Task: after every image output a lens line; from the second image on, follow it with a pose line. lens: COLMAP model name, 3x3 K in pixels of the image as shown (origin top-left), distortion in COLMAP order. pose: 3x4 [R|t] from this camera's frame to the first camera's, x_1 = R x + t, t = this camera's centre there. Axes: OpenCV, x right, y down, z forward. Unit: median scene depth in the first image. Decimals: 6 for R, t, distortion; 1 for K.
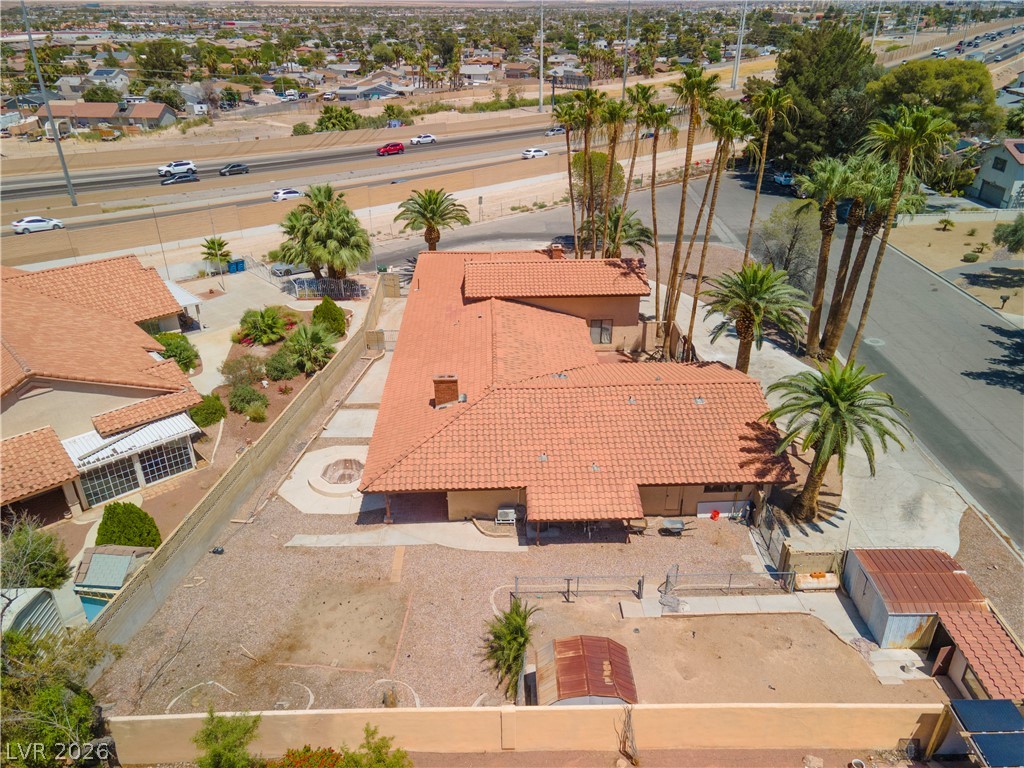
lens RADIAL K [[736.0, 0, 513.1], [0, 736.0, 401.5], [0, 0, 1]] dist [0.005902, 0.073434]
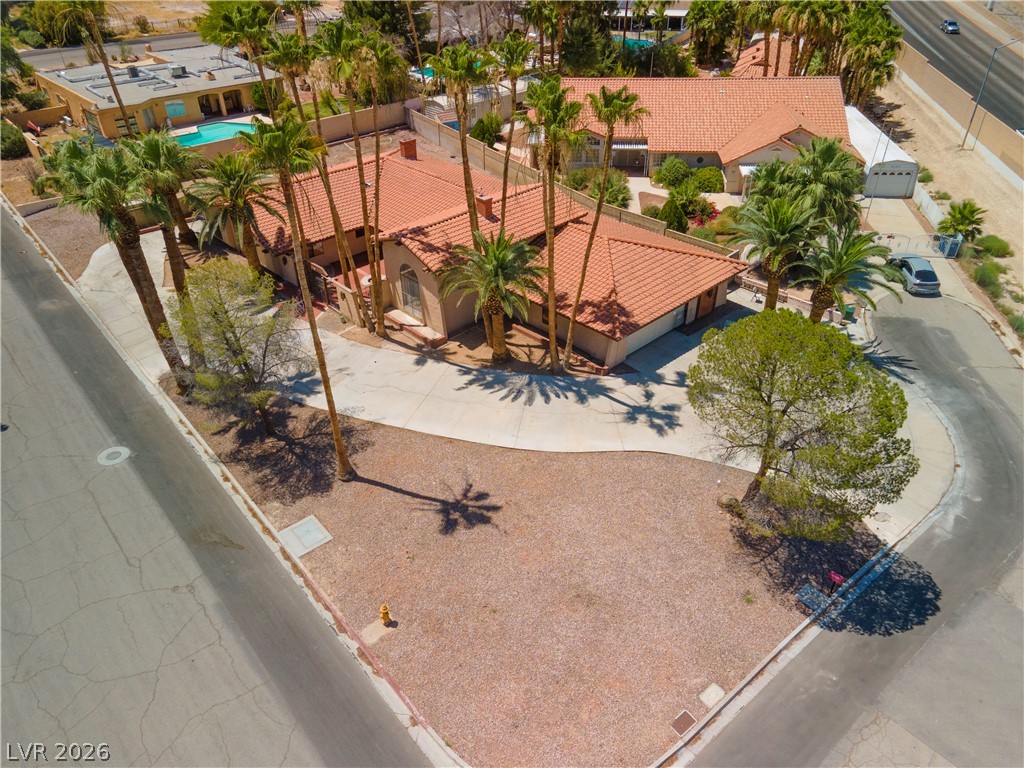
lens RADIAL K [[743.0, 0, 512.0], [0, 743.0, 390.4], [0, 0, 1]] dist [0.023193, 0.027178]
pose [[-0.742114, 0.394983, -0.541530, 0.555321], [-0.302512, 0.523585, 0.796458, -0.742390], [0.598125, 0.754882, -0.269073, 1.328382]]
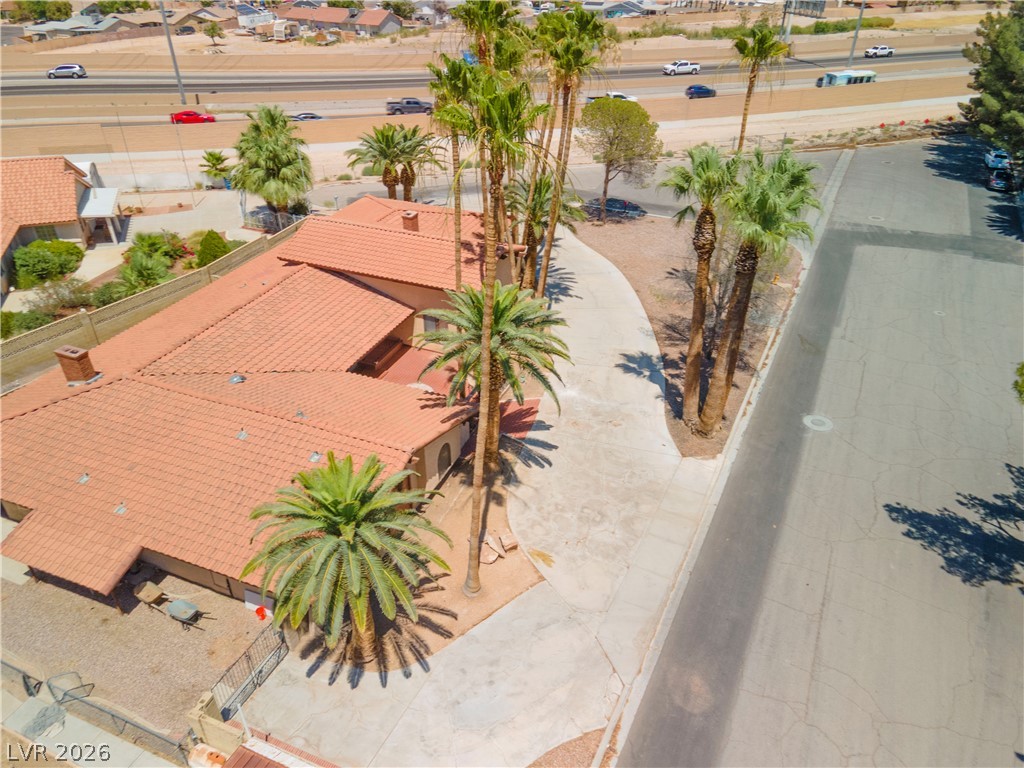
lens RADIAL K [[745.2, 0, 502.9], [0, 745.2, 391.0], [0, 0, 1]] dist [0.008453, 0.049703]
pose [[0.910018, 0.231453, -0.343942, 0.446803], [-0.204926, 0.972334, 0.112122, -0.125169], [0.360377, -0.031551, 0.932273, 0.246957]]
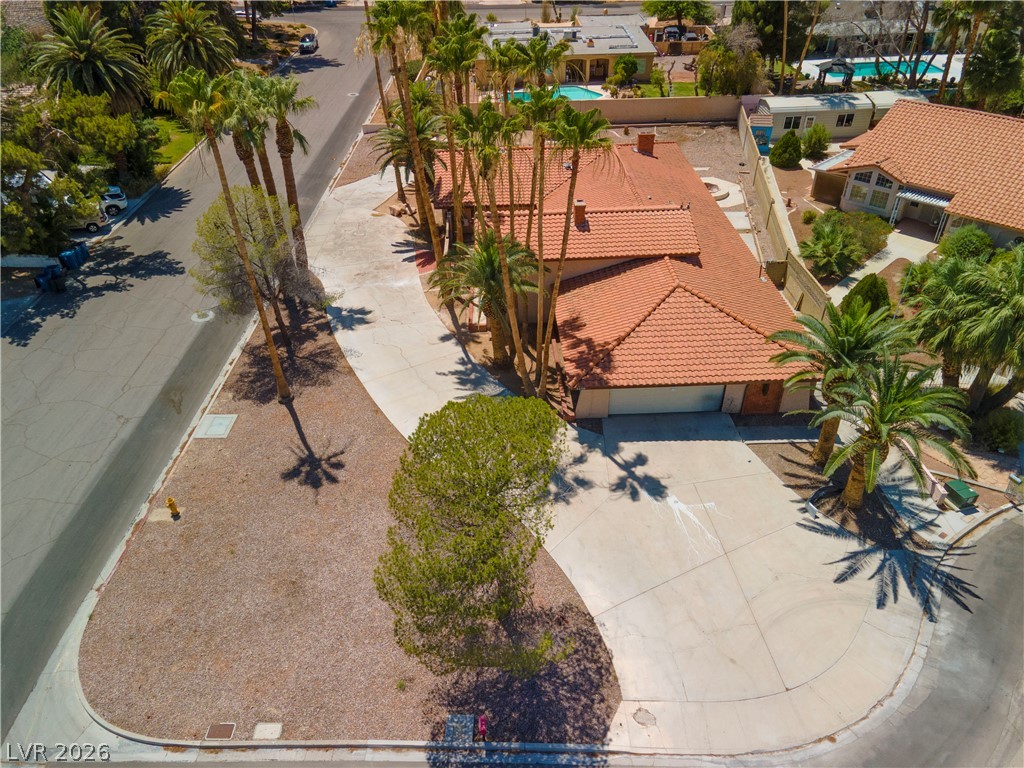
lens RADIAL K [[736.0, 0, 513.1], [0, 736.0, 401.5], [0, 0, 1]] dist [0.005902, 0.073434]
pose [[-0.999682, 0.024613, 0.005465, 0.125359], [0.015313, 0.420556, 0.907138, -0.796476], [0.020029, 0.906933, -0.420799, 1.433478]]
